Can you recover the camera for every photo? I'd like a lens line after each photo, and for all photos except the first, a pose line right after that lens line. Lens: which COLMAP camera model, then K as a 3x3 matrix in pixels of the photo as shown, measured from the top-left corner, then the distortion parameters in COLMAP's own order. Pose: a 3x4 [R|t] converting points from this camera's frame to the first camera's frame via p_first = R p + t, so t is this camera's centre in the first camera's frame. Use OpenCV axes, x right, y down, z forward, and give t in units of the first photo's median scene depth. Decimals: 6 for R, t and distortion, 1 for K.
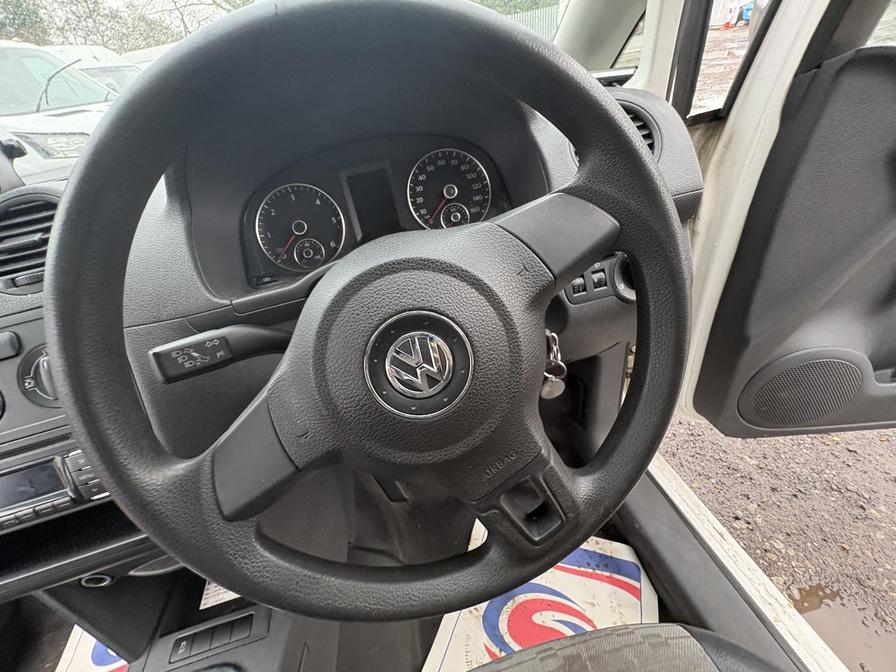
lens RADIAL K [[355.6, 0, 446.4], [0, 355.6, 333.6], [0, 0, 1]] dist [0.001400, -0.000540]
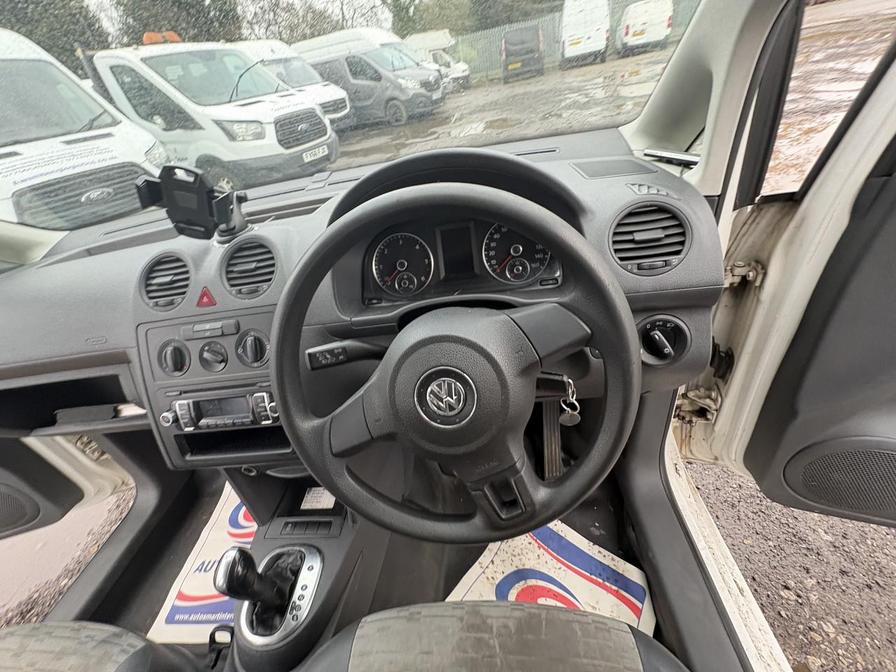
lens RADIAL K [[355.6, 0, 446.7], [0, 355.6, 334.2], [0, 0, 1]] dist [0.001400, -0.000540]
pose [[0.956035, 0.171584, -0.237815, 0.125651], [-0.160734, 0.984892, 0.064439, -0.143046], [0.245279, -0.023381, 0.969171, -0.291140]]
